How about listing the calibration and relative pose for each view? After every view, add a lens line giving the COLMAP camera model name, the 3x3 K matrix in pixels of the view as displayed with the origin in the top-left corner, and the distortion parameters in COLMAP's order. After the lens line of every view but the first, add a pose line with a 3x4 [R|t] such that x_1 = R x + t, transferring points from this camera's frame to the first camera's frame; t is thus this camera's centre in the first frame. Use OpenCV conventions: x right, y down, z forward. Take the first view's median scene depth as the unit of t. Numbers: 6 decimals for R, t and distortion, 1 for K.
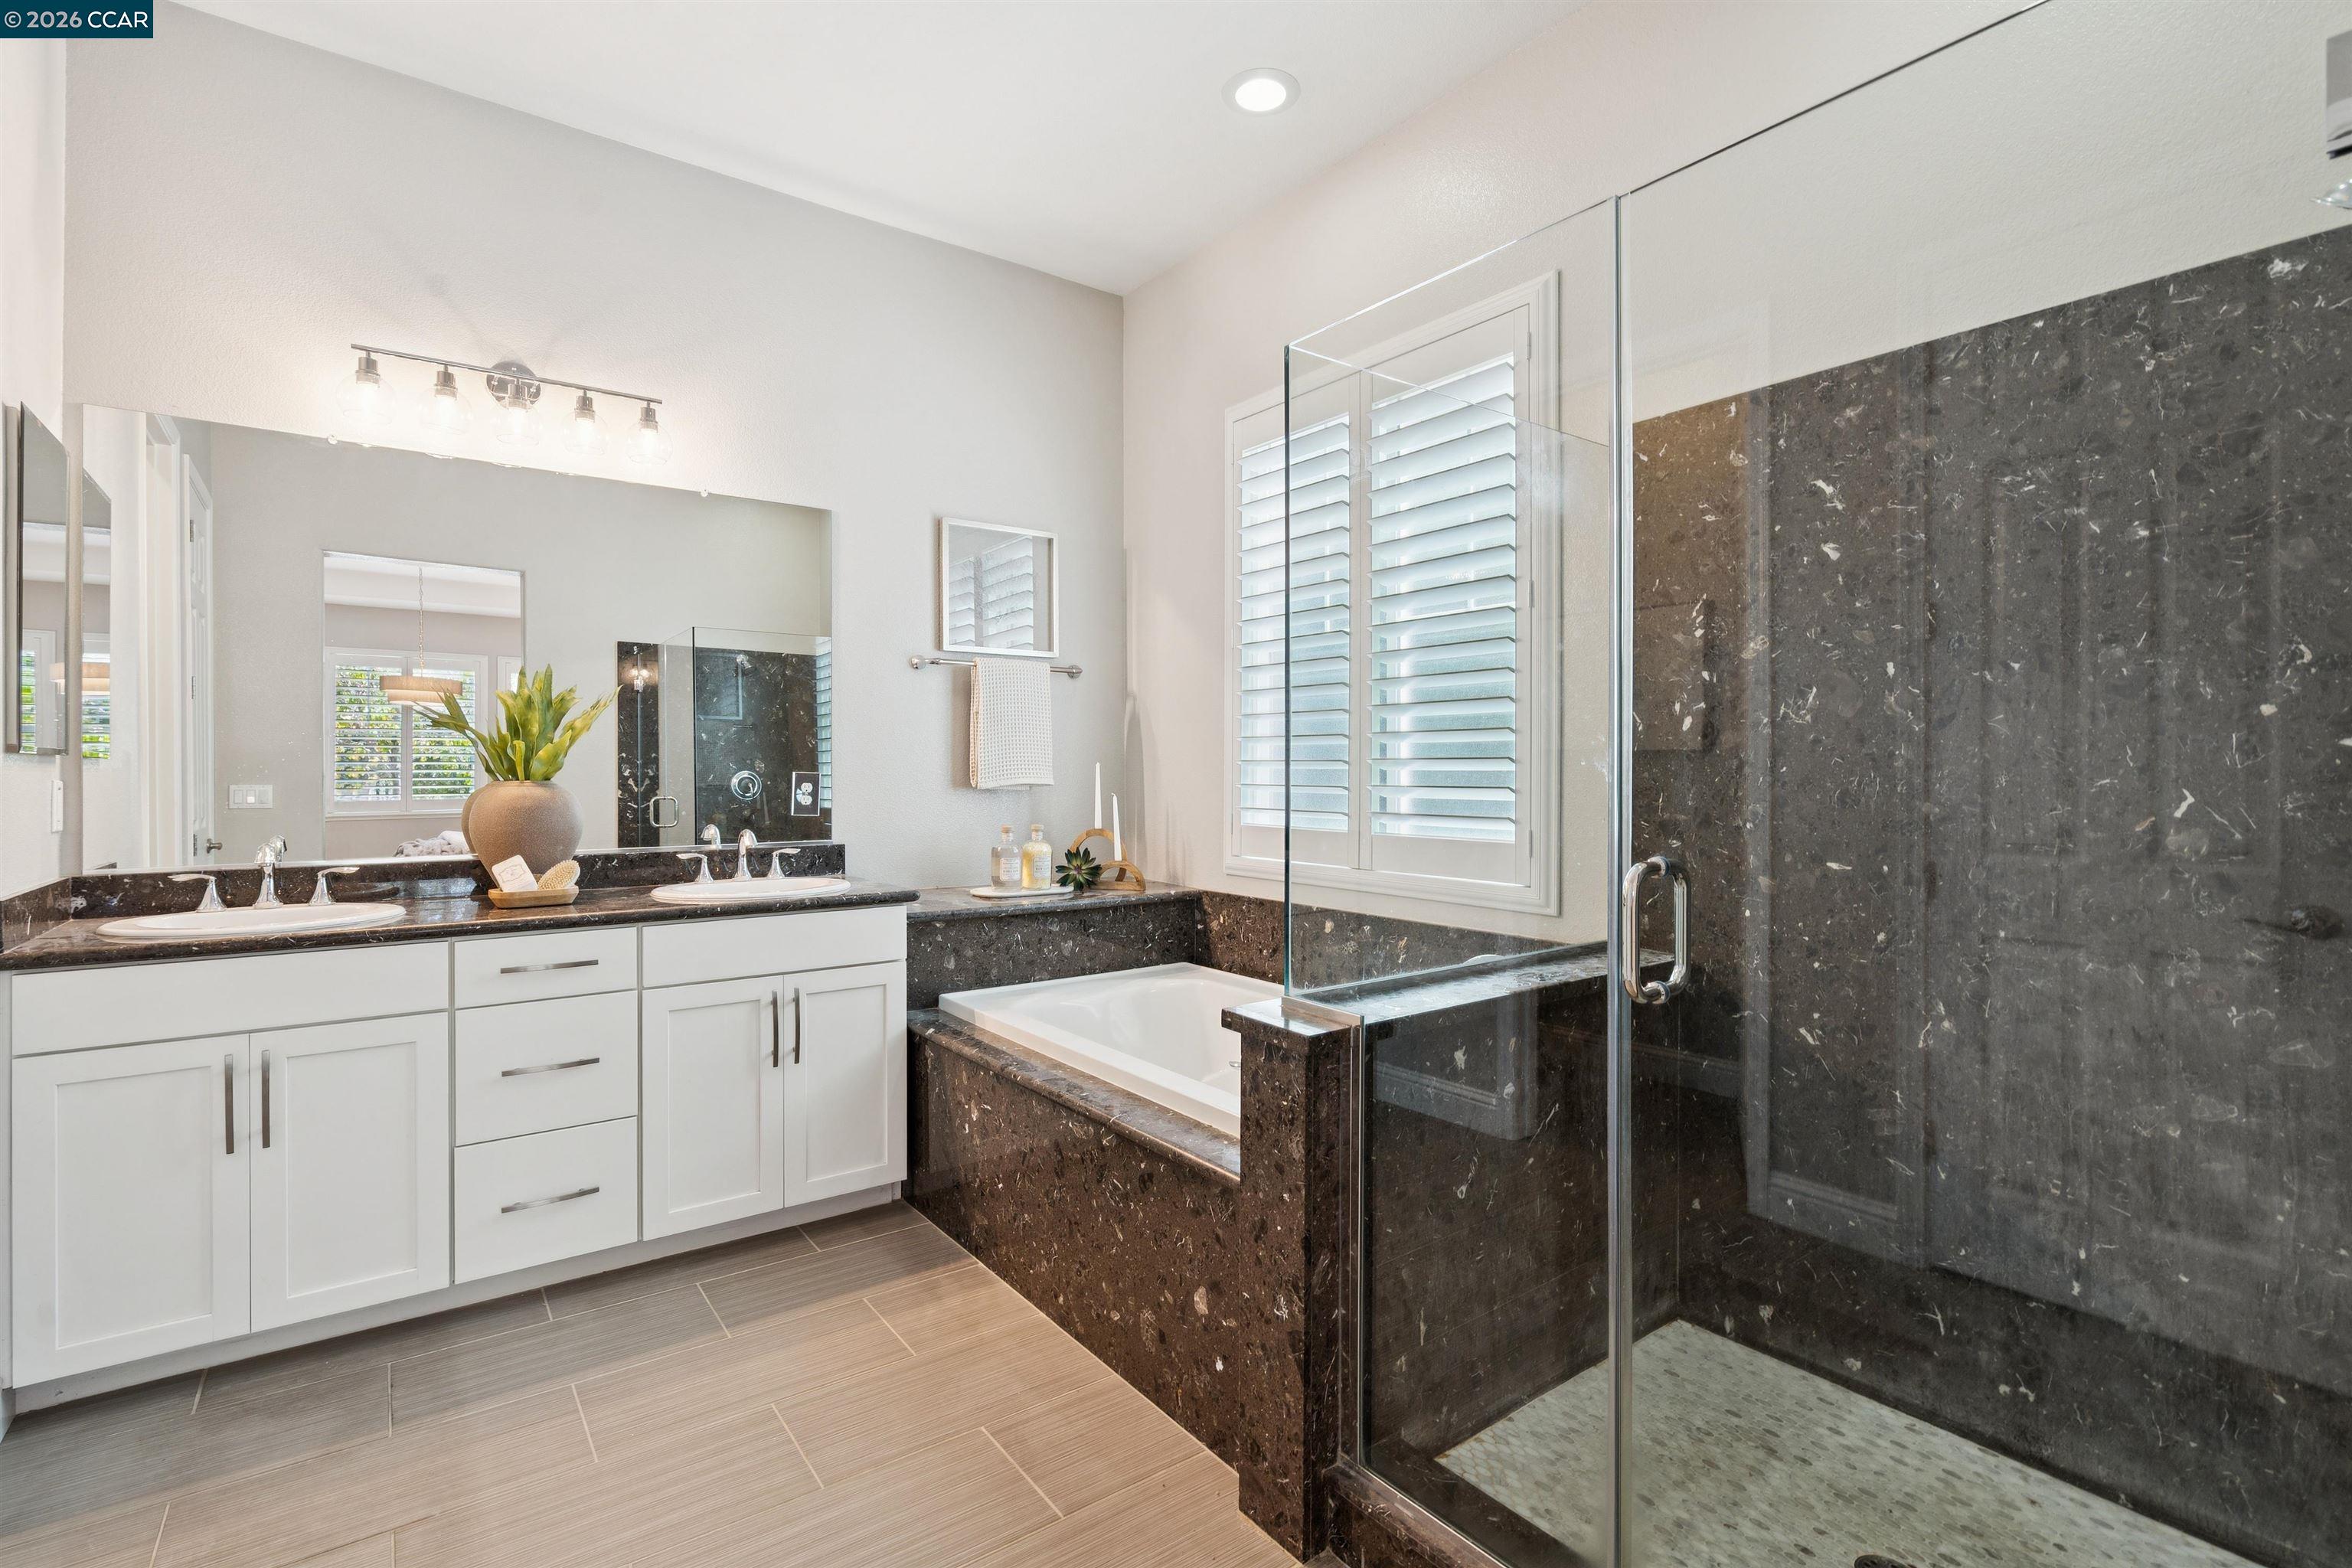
lens RADIAL K [[1081.0, 0, 1182.3], [0, 1081.0, 781.0], [0, 0, 1]] dist [-0.006266, 0.002573]
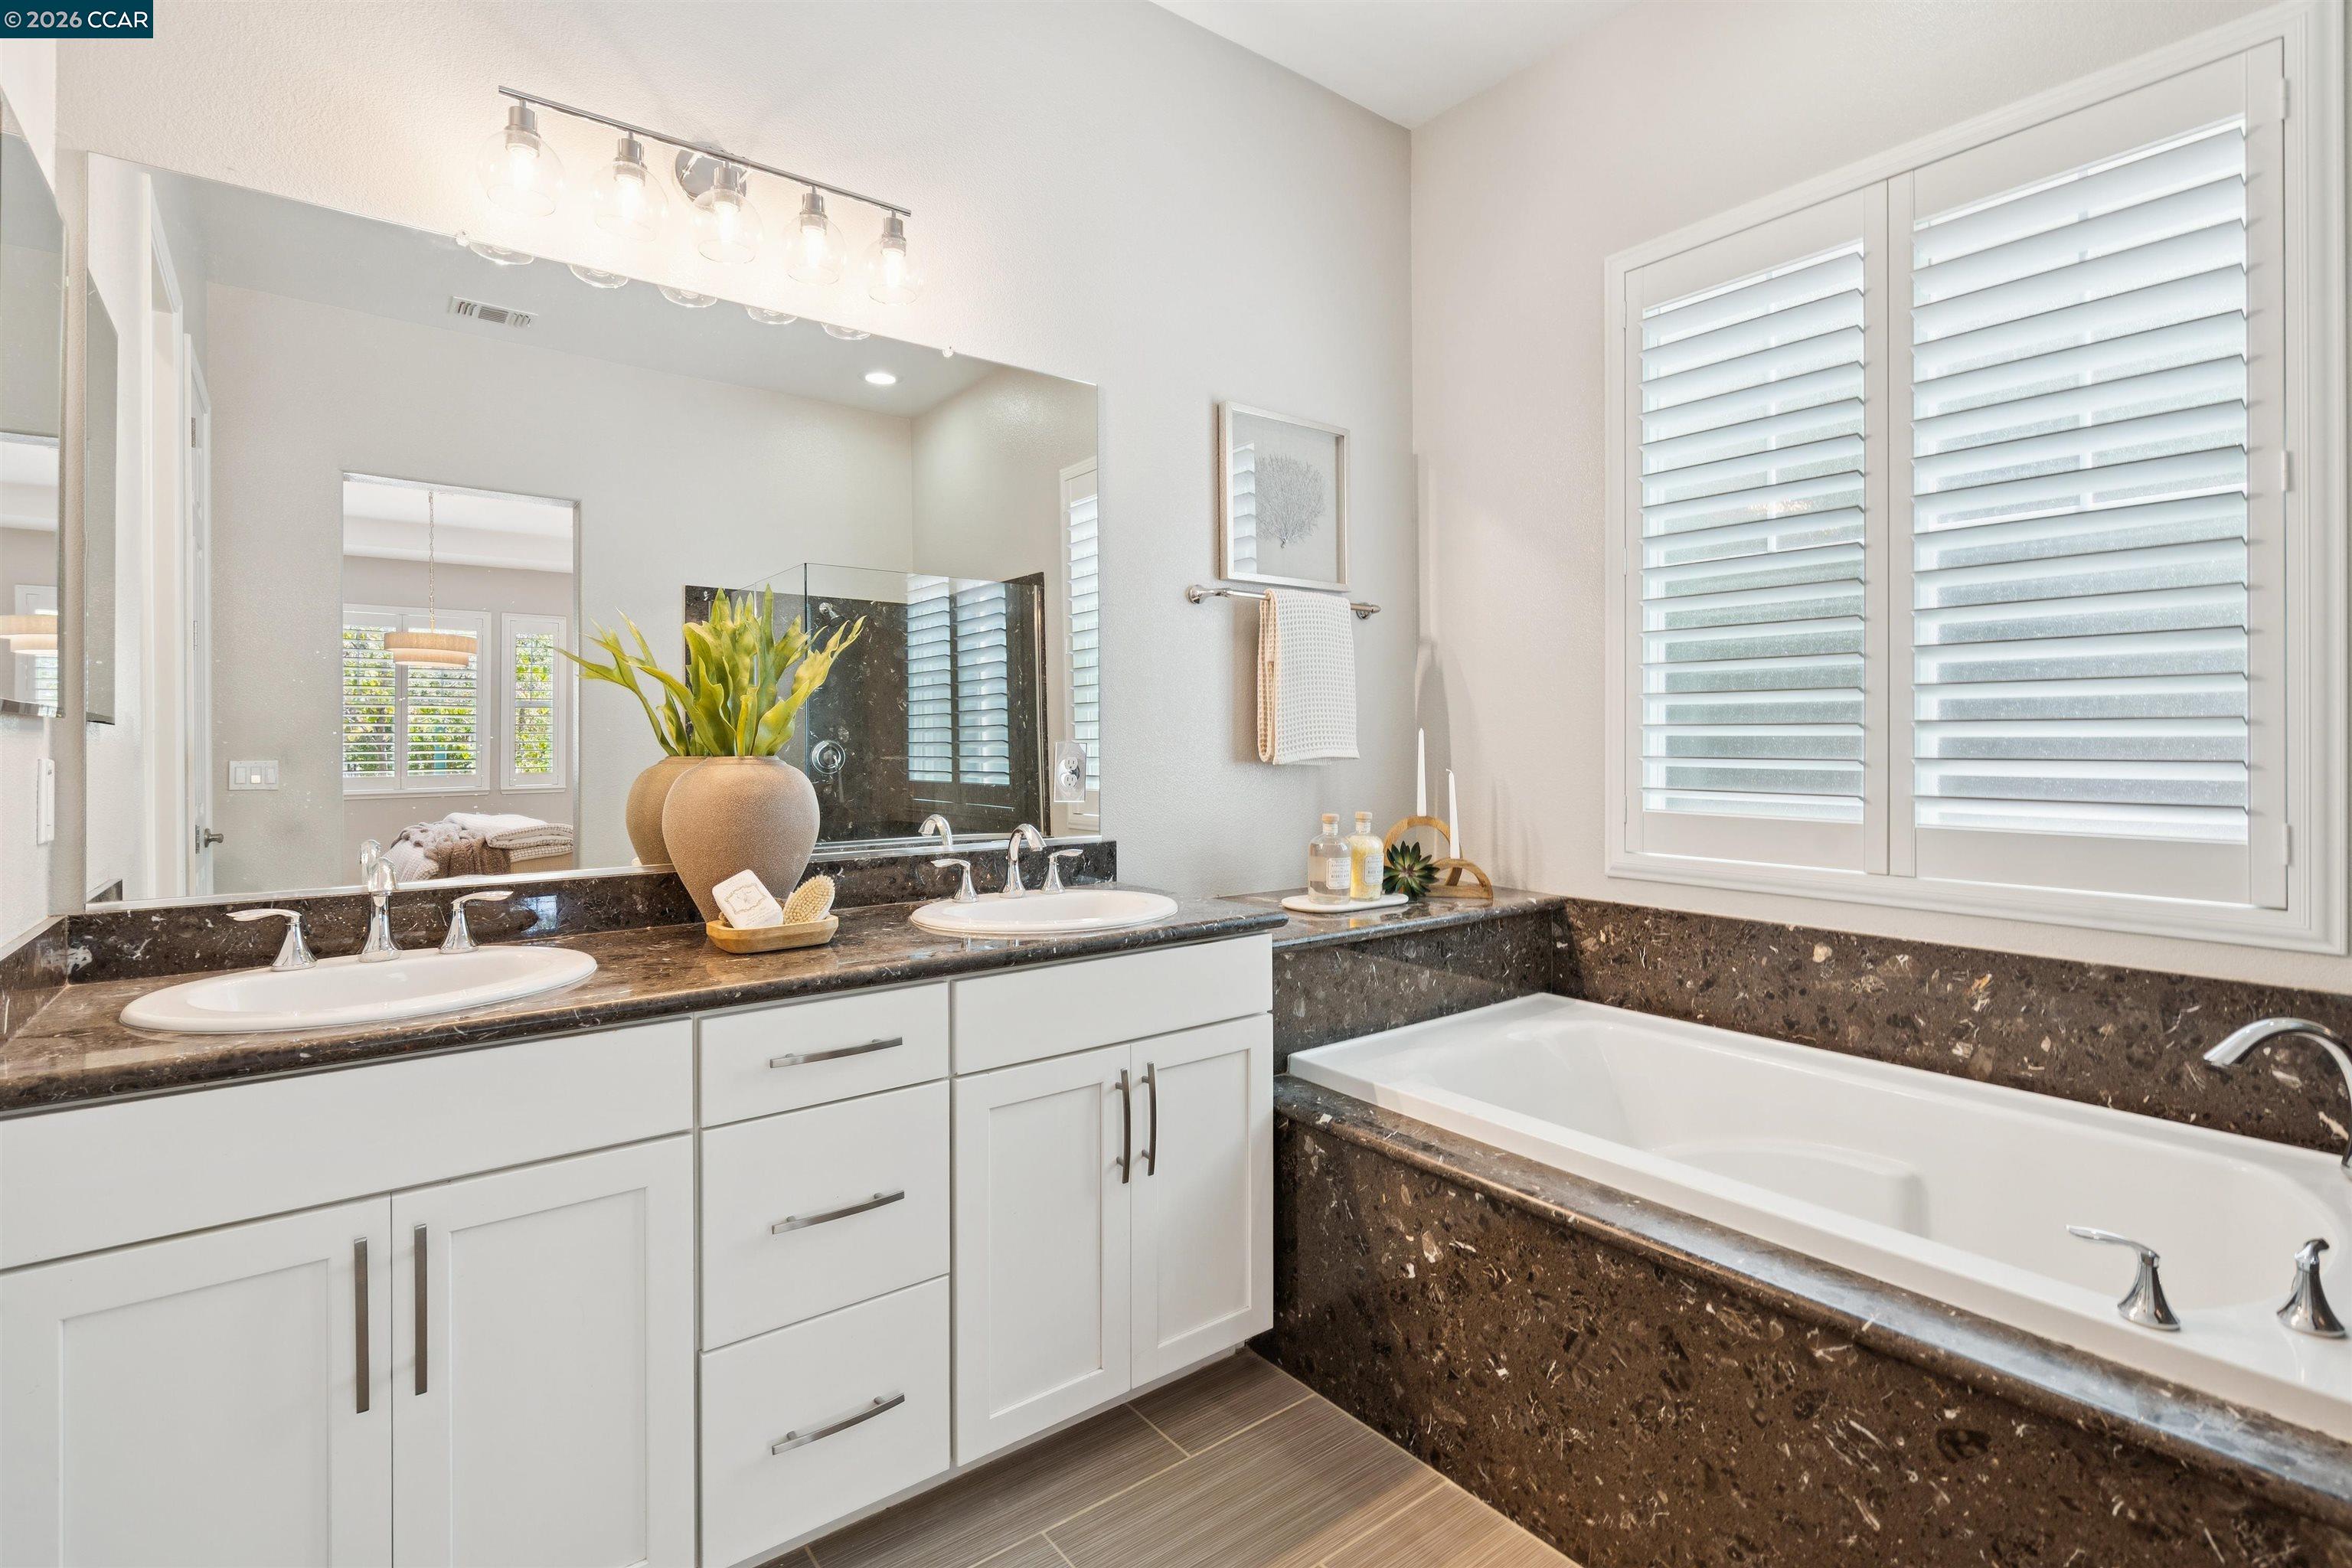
lens RADIAL K [[1081.0, 0, 1149.5], [0, 1081.0, 746.6], [0, 0, 1]] dist [-0.006266, 0.002573]
pose [[0.999899, -0.003273, 0.013866, -0.339370], [0.003320, 0.999989, -0.003381, -0.002868], [-0.013855, 0.003427, 0.999898, 0.301802]]
